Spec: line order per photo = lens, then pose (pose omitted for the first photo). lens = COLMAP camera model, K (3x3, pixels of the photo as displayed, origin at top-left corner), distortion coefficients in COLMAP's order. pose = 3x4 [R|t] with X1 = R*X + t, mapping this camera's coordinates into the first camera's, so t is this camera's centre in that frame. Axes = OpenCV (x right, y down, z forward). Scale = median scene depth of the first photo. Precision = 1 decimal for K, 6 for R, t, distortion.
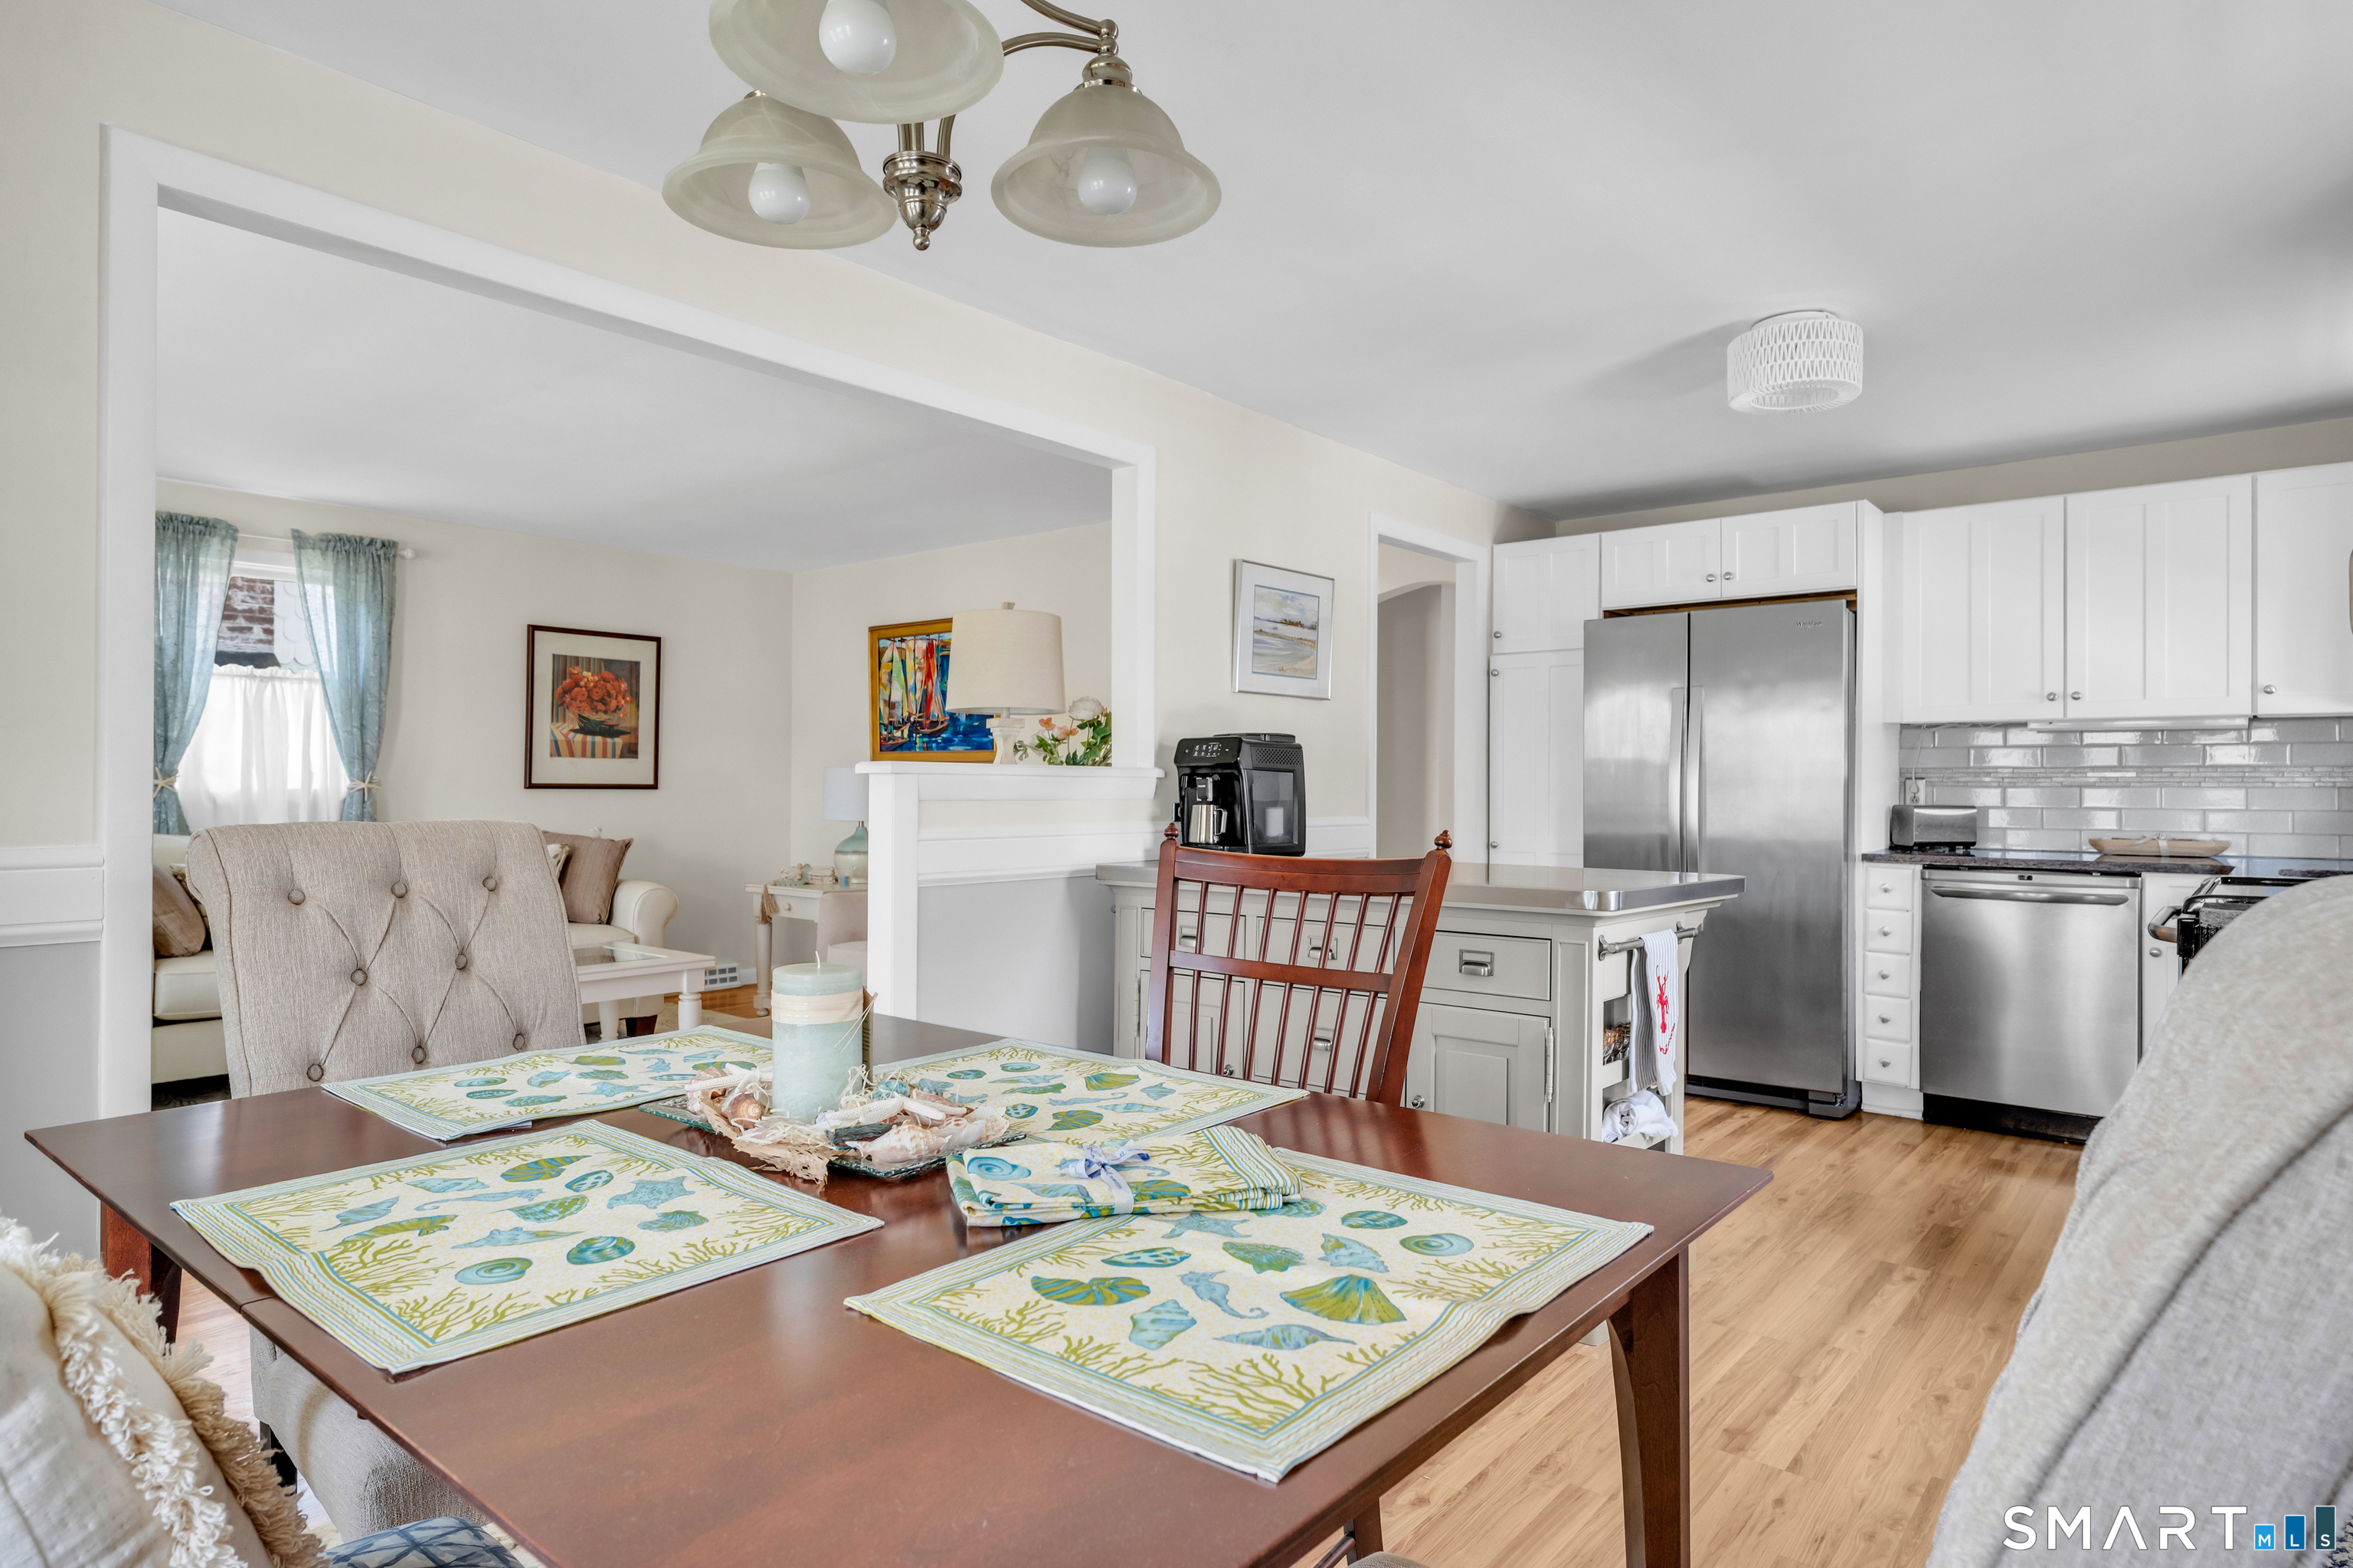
lens RADIAL K [[1329.0, 0, 1173.7], [0, 1329.0, 776.6], [0, 0, 1]] dist [-0.001682, -0.000166]
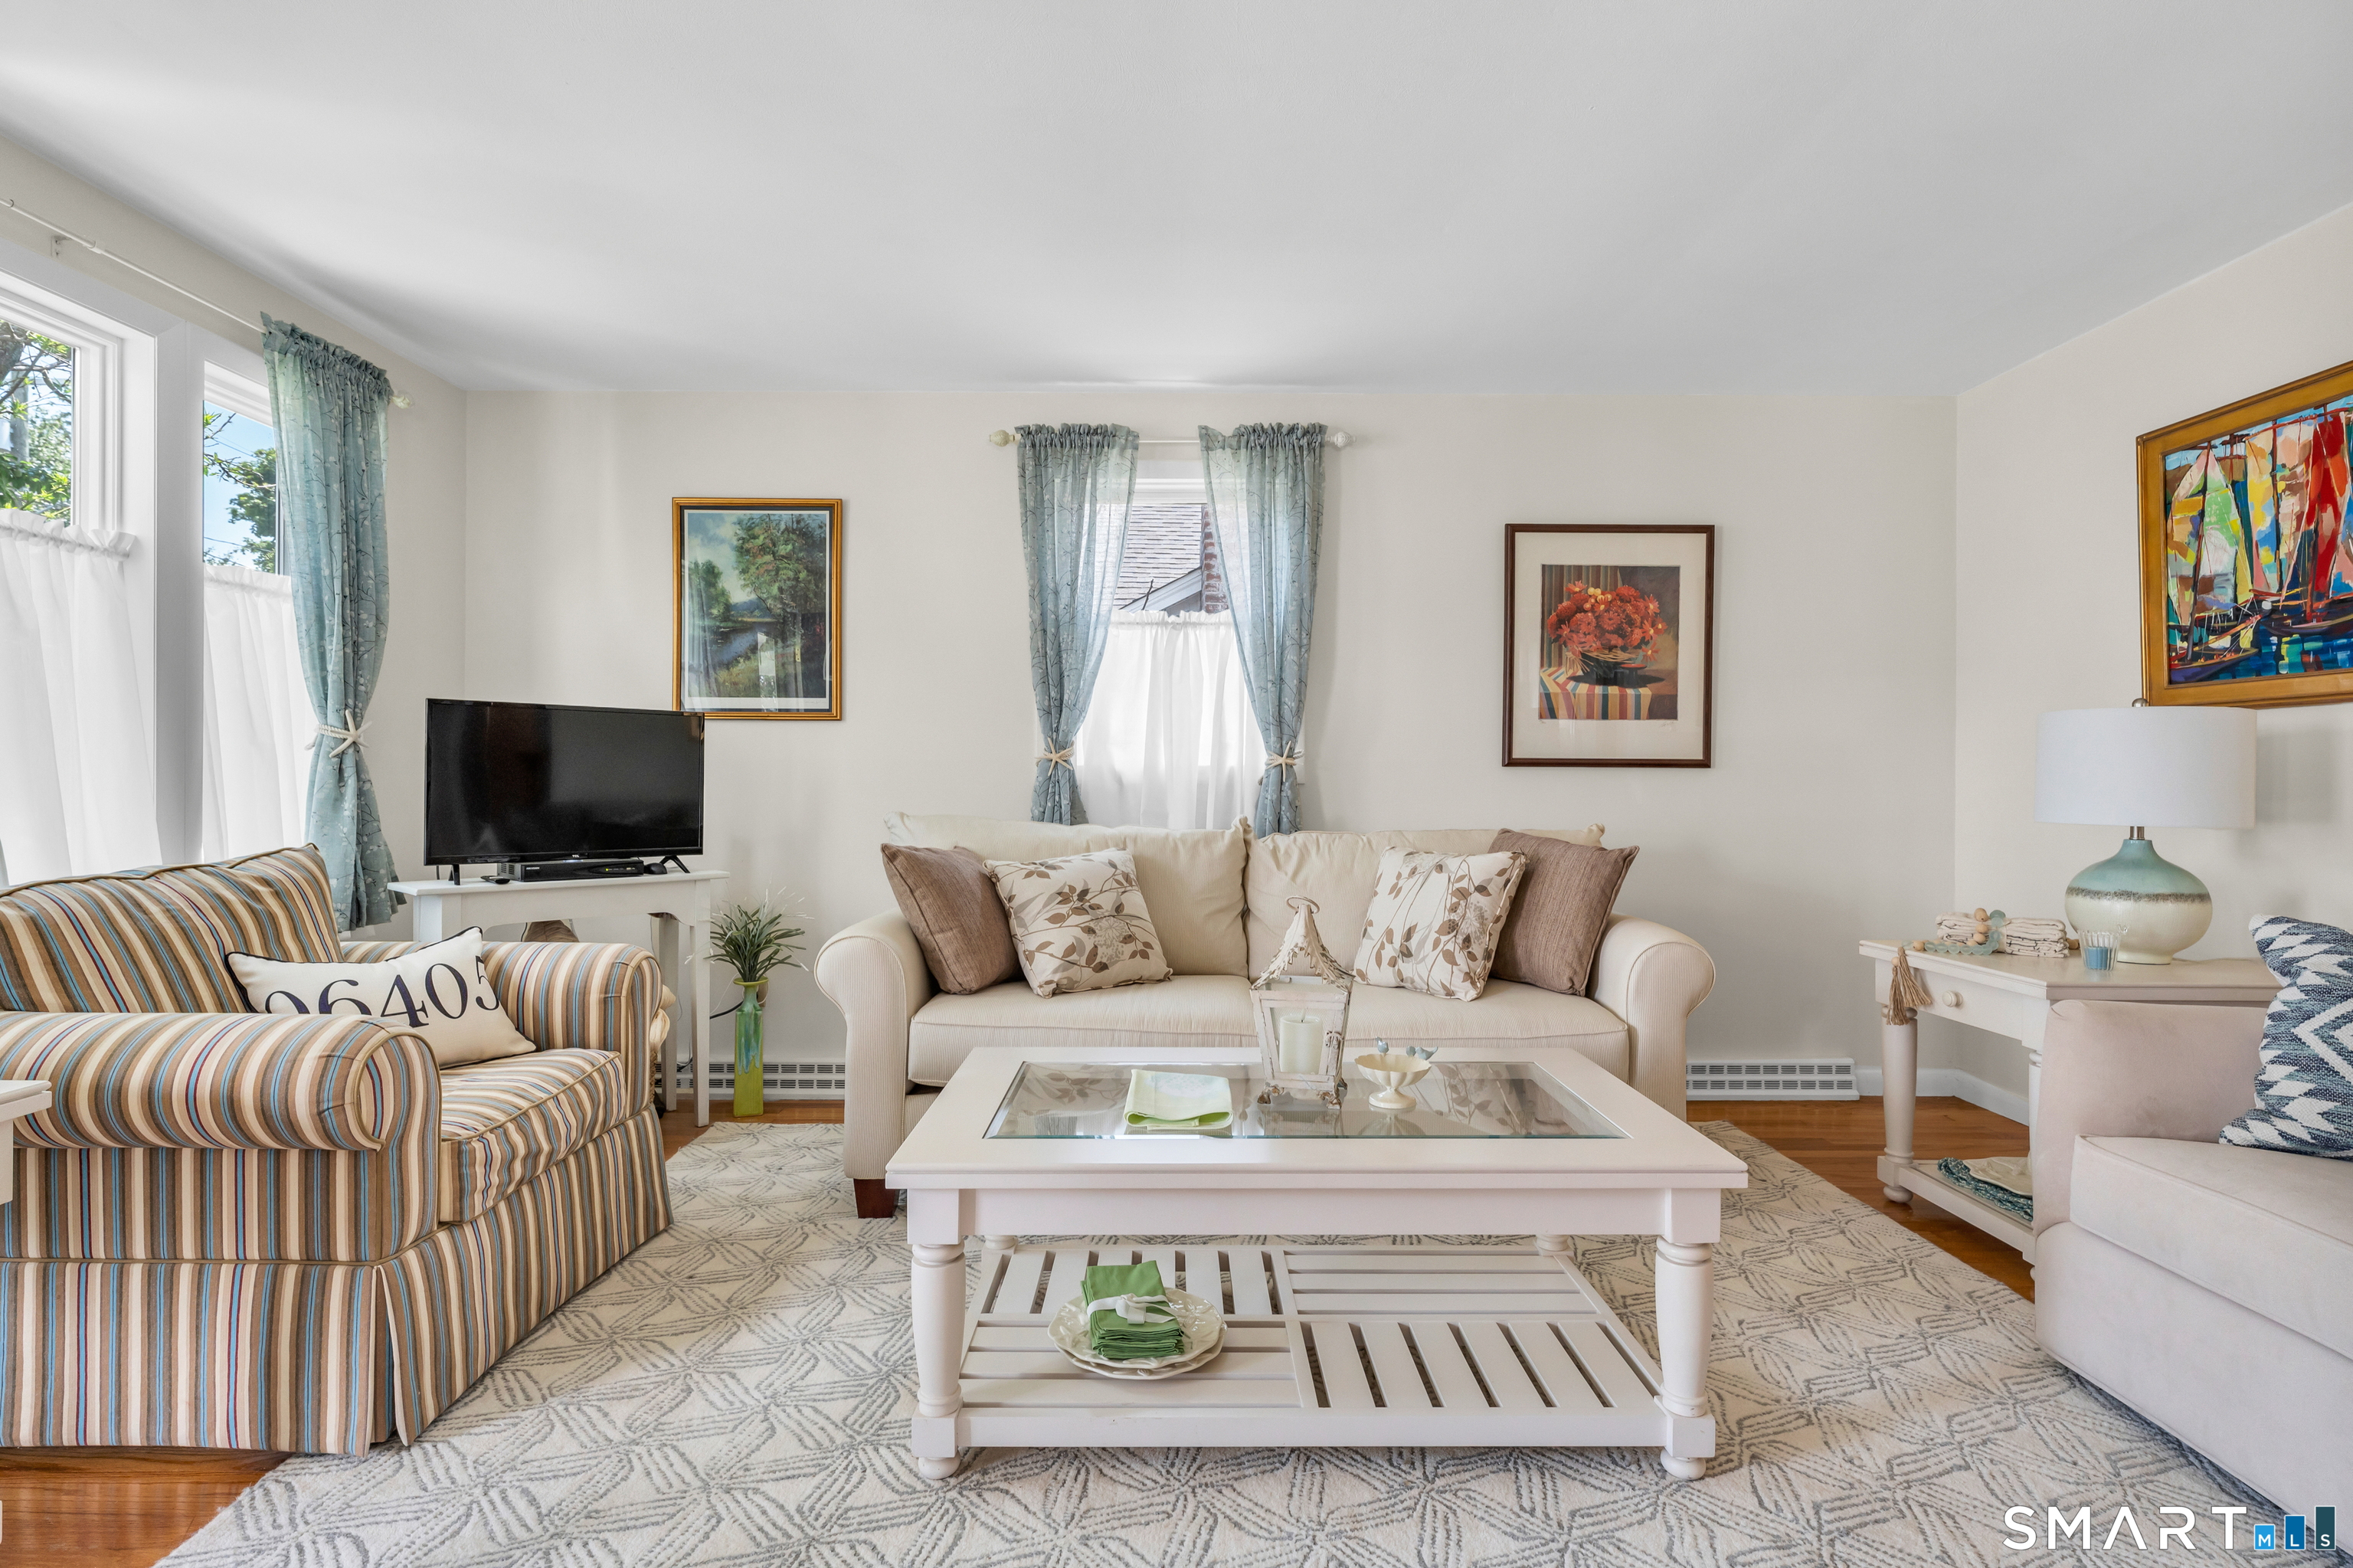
lens RADIAL K [[1142.9, 0, 1171.7], [0, 1142.9, 781.1], [0, 0, 1]] dist [-0.002542, -0.000257]
pose [[0.640720, -0.003881, -0.767765, -0.146943], [0.004522, 0.999989, -0.001281, 0.016792], [0.767762, -0.002651, 0.640730, 0.493134]]
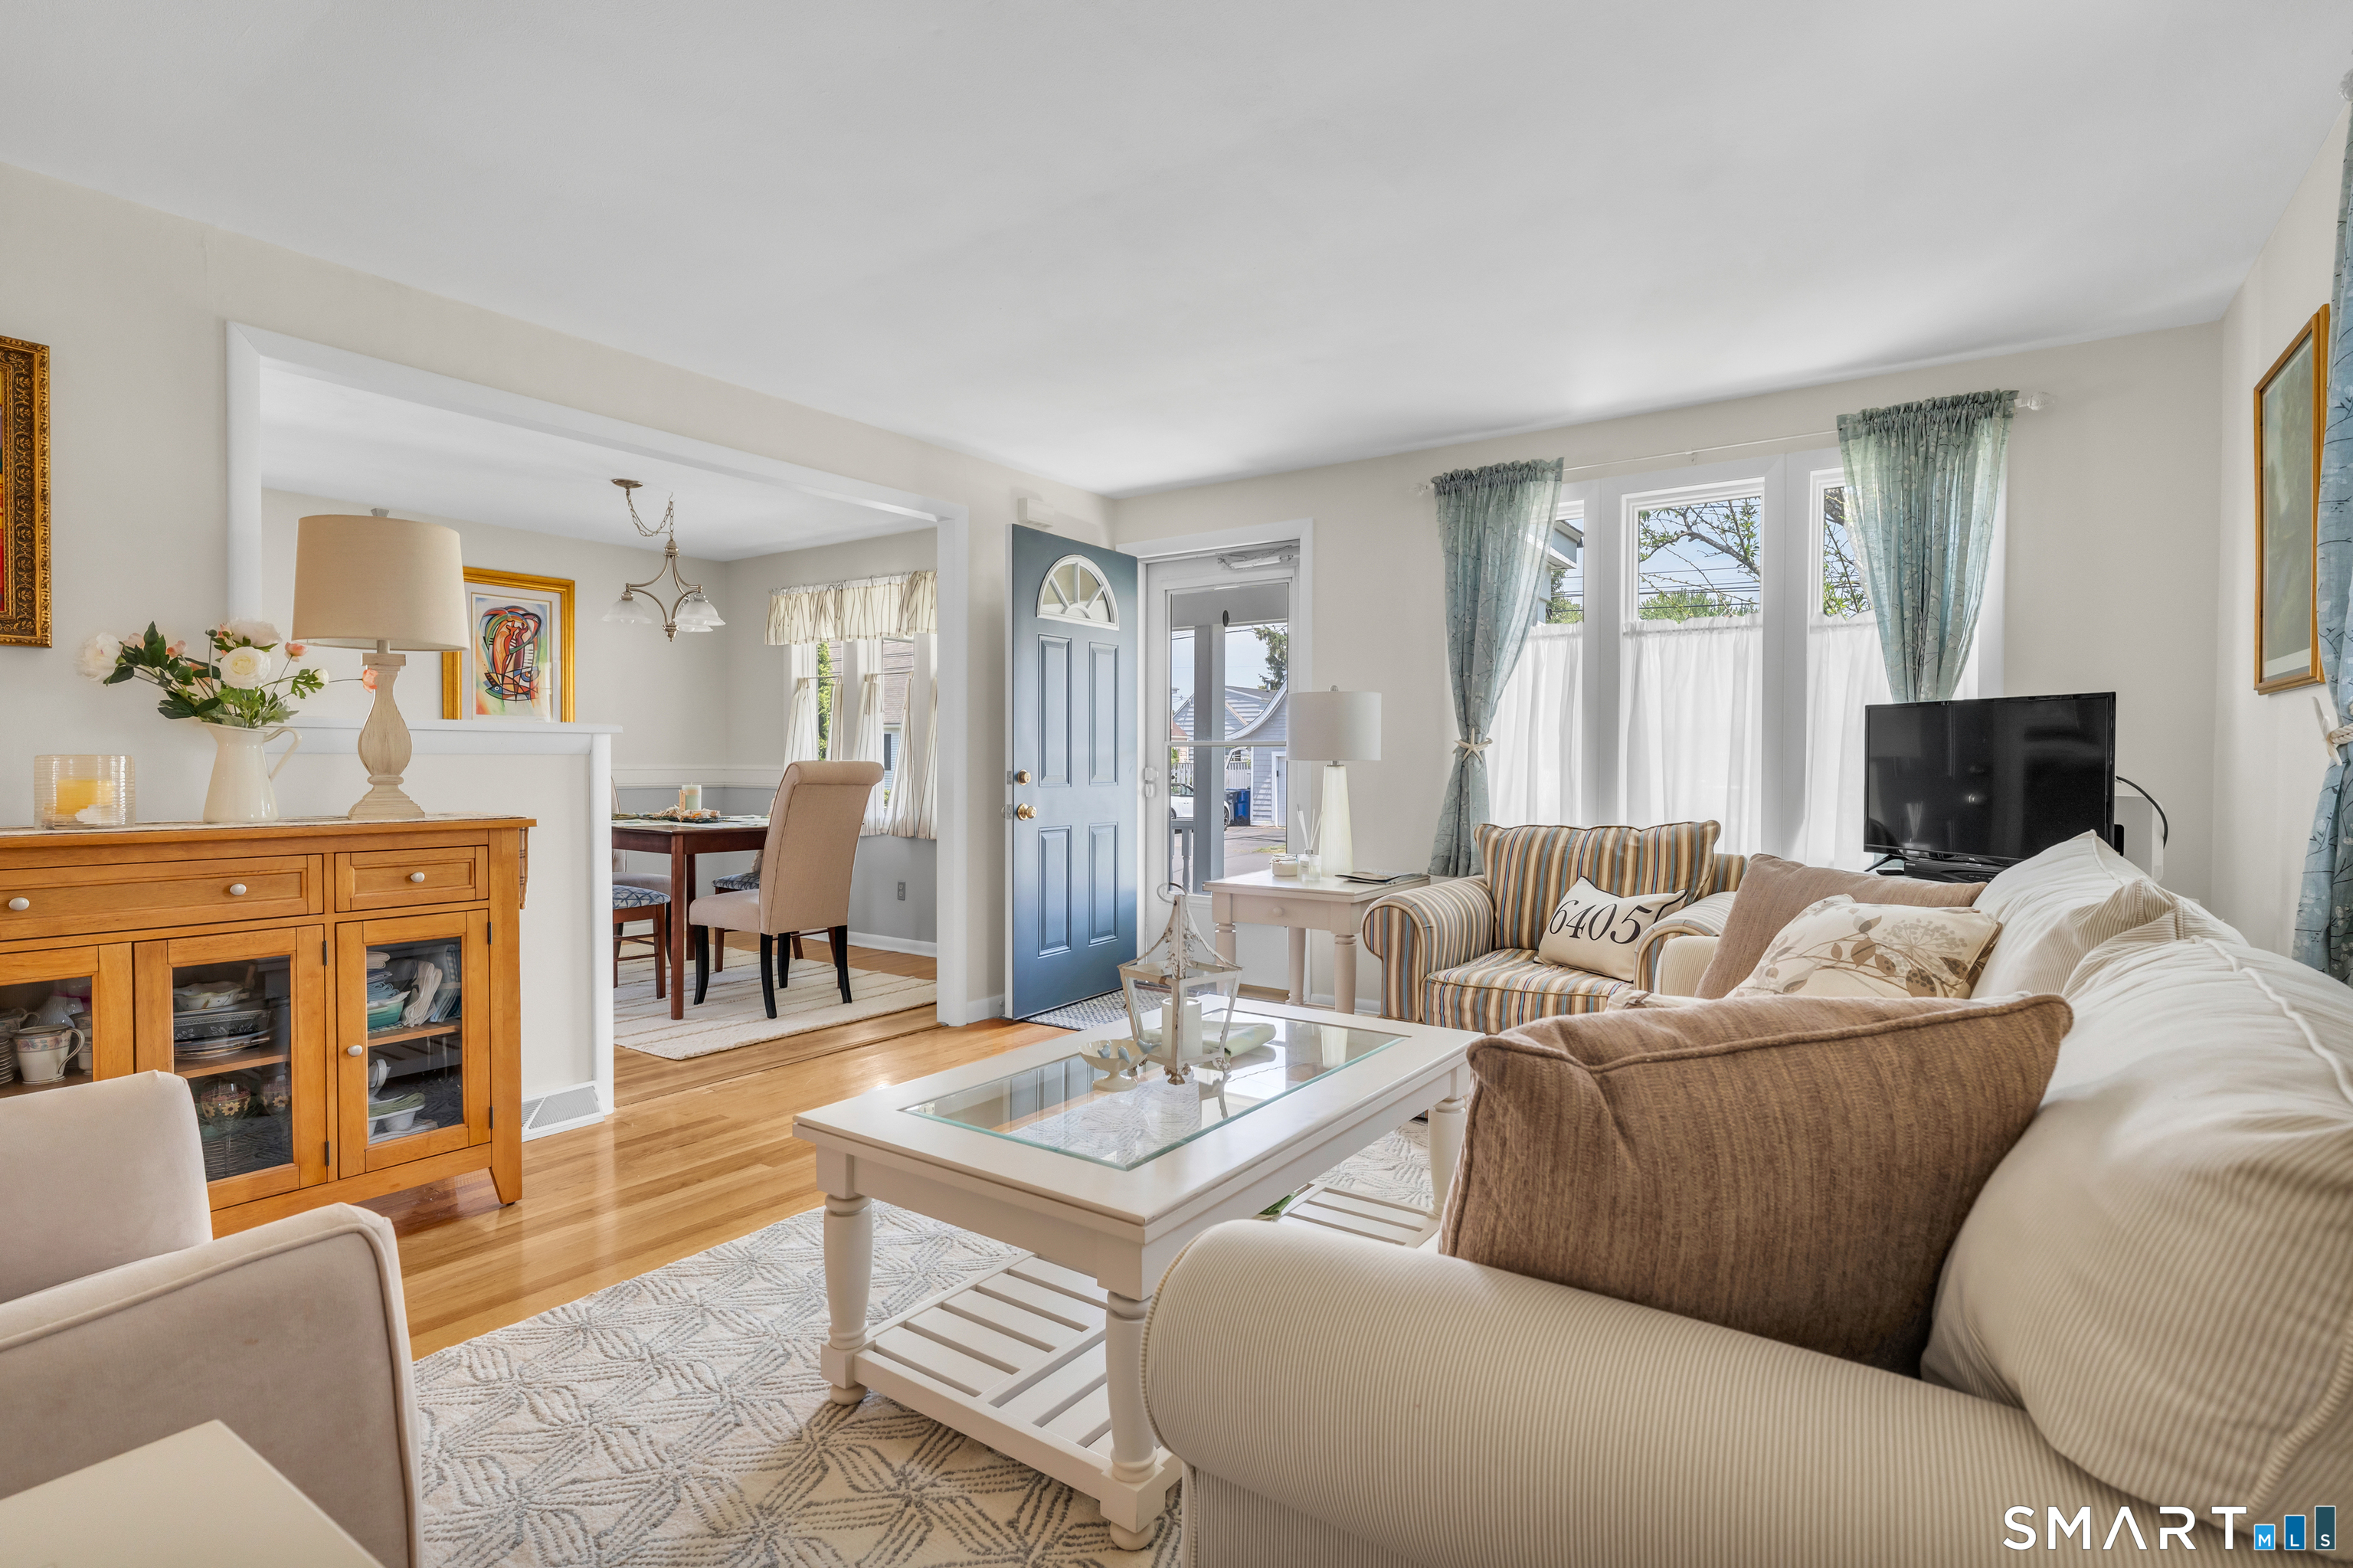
lens RADIAL K [[1142.9, 0, 1171.7], [0, 1142.9, 781.1], [0, 0, 1]] dist [-0.002542, -0.000257]
pose [[-0.996396, -0.008392, -0.084408, -0.331242], [-0.009410, 0.999888, 0.011667, 0.013119], [0.084301, 0.012419, -0.996363, 1.051436]]
